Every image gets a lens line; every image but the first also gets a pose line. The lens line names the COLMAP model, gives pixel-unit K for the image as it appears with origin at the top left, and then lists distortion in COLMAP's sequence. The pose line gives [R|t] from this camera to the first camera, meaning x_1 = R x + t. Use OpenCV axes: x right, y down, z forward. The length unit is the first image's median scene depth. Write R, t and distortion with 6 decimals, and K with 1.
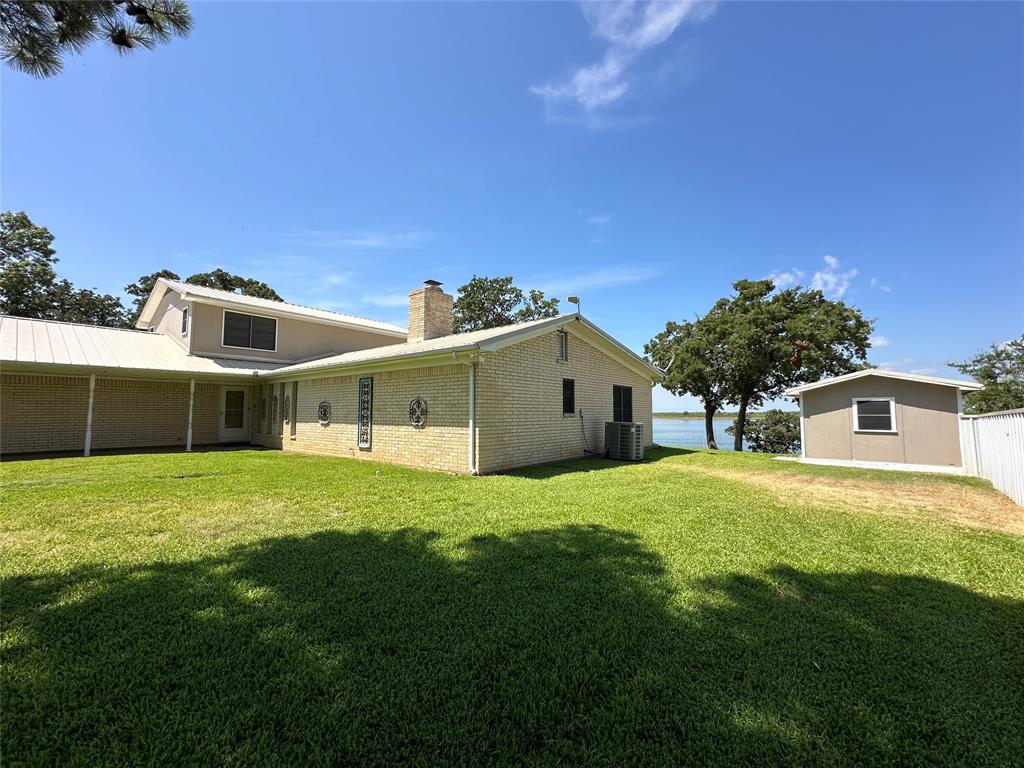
lens RADIAL K [[411.1, 0, 514.2], [0, 411.1, 385.9], [0, 0, 1]] dist [-0.008744, -0.000141]
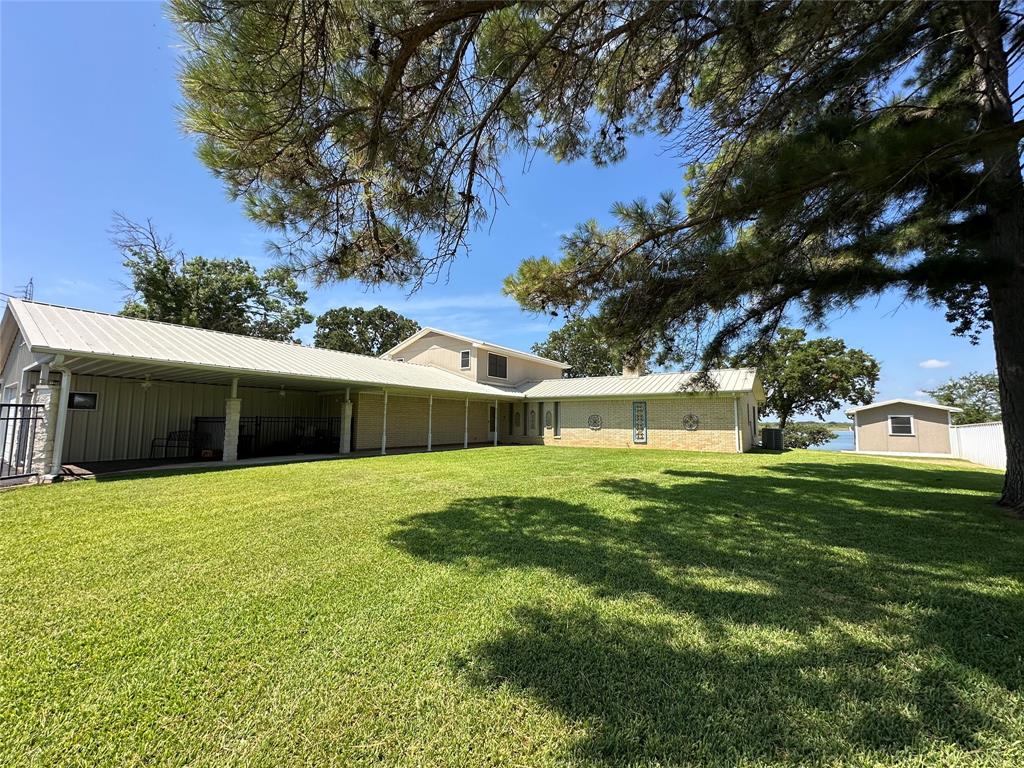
lens RADIAL K [[411.1, 0, 509.6], [0, 411.1, 384.6], [0, 0, 1]] dist [-0.008744, -0.000141]
pose [[0.996825, 0.014400, 0.078305, -0.861003], [-0.012465, 0.999606, -0.025135, -0.034115], [-0.078637, 0.024079, 0.996613, -0.559791]]
